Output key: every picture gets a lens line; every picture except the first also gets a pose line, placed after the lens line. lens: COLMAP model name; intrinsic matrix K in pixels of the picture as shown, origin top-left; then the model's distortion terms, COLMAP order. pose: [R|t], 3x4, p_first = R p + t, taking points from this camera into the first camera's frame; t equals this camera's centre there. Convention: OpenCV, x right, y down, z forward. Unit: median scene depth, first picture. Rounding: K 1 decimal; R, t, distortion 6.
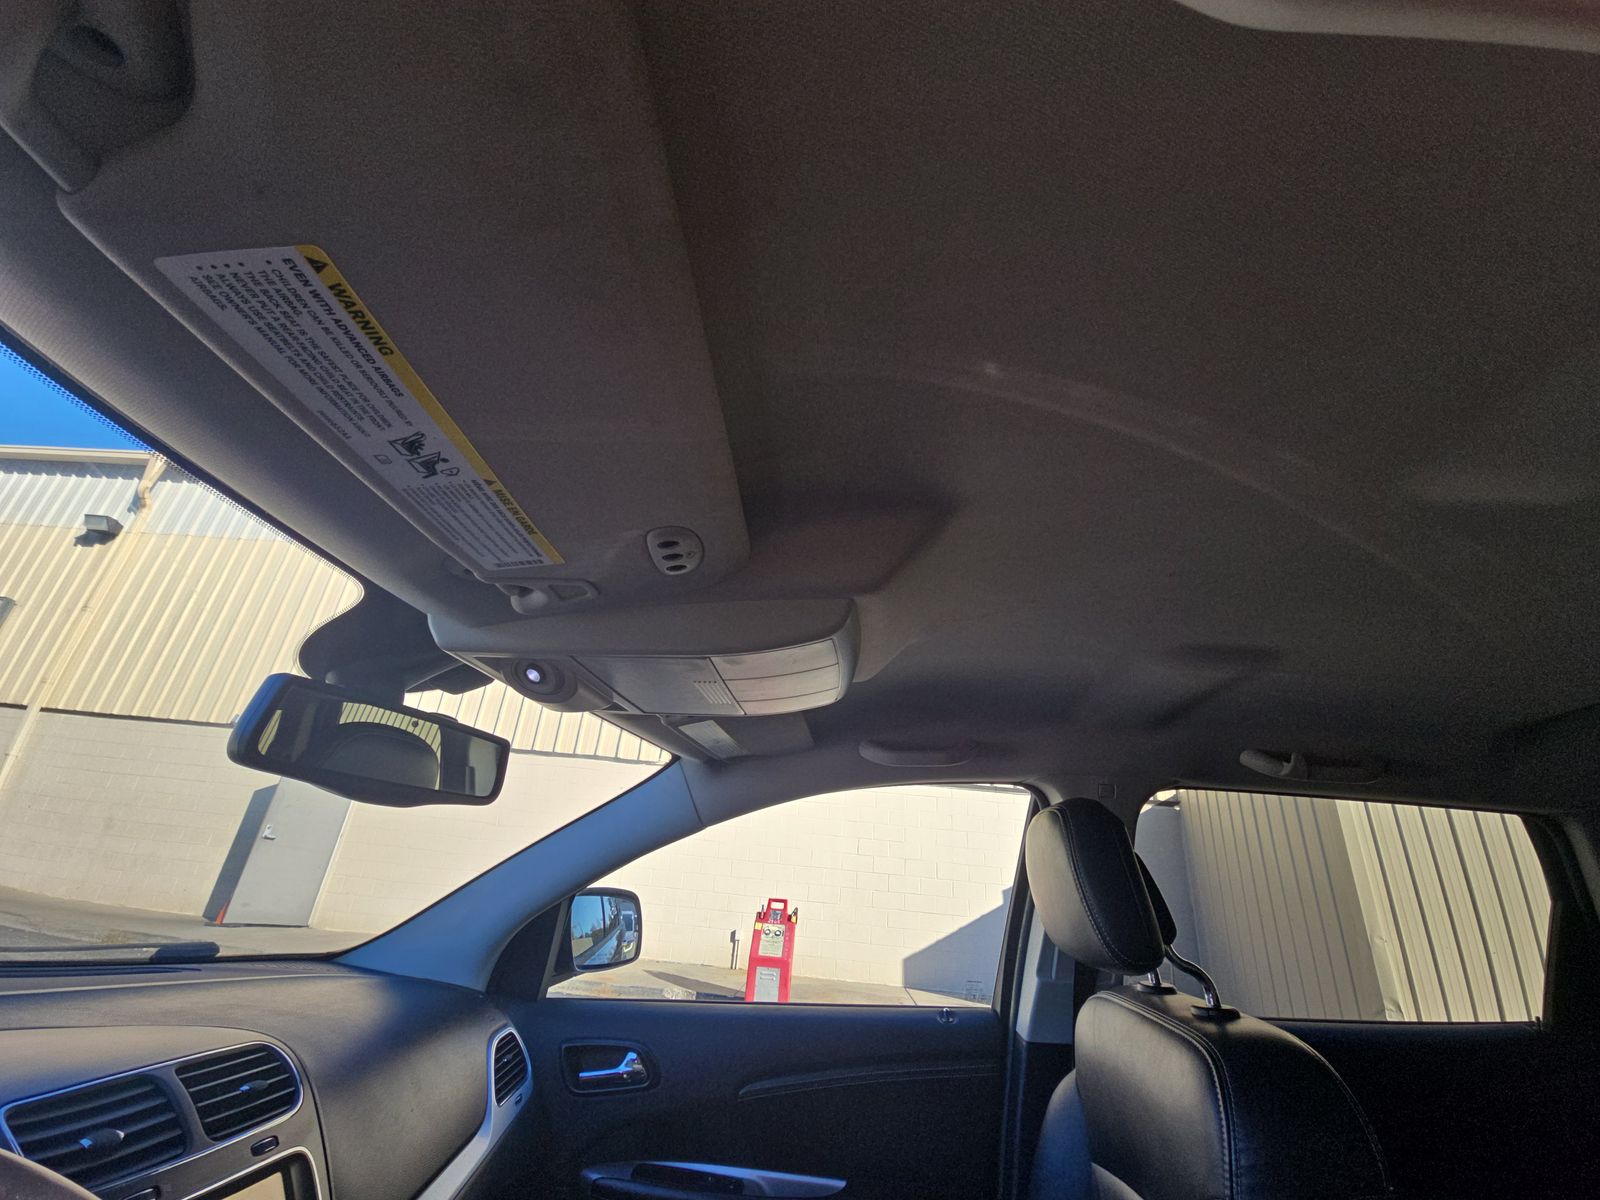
lens RADIAL K [[635.0, 0, 796.9], [0, 635.0, 593.1], [0, 0, 1]] dist [0.021930, -0.014835]
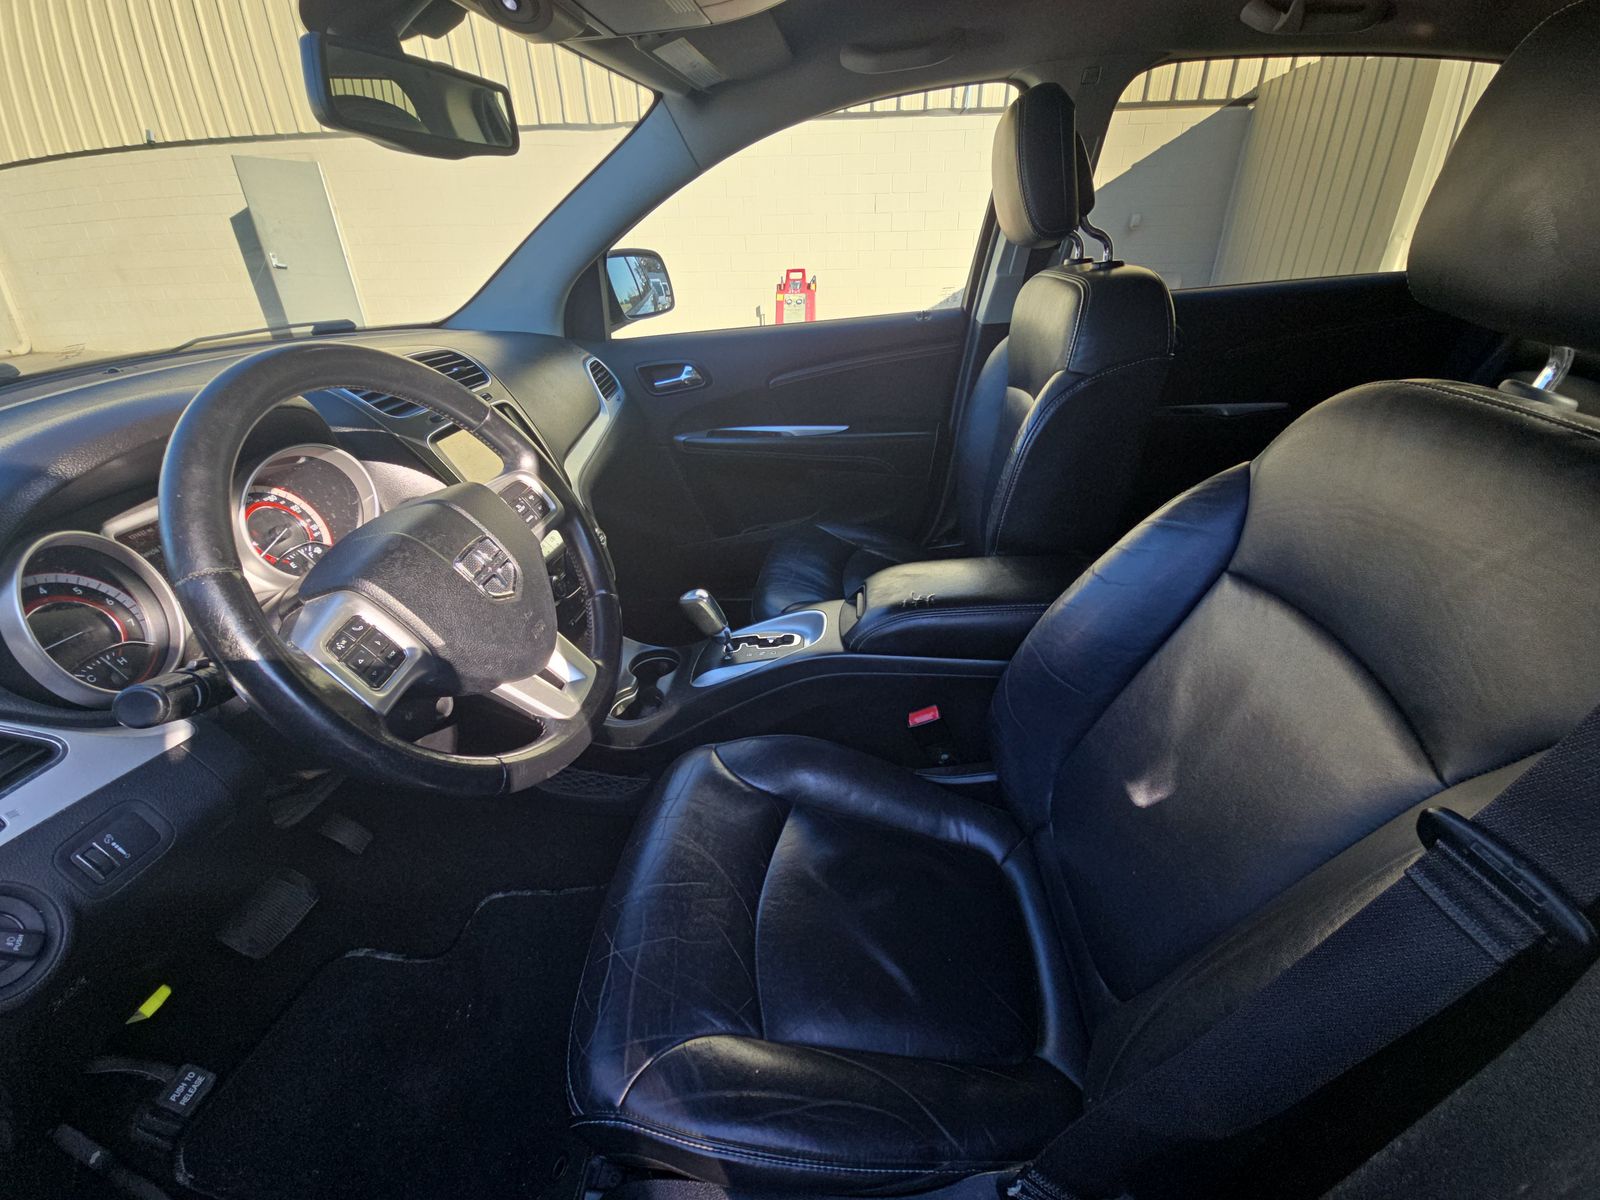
lens RADIAL K [[635.0, 0, 796.9], [0, 635.0, 593.1], [0, 0, 1]] dist [0.021930, -0.014835]
pose [[0.993960, -0.081462, -0.073534, 0.034610], [0.108060, 0.609604, 0.785307, -0.028975], [-0.019146, -0.788510, 0.614724, -0.227404]]
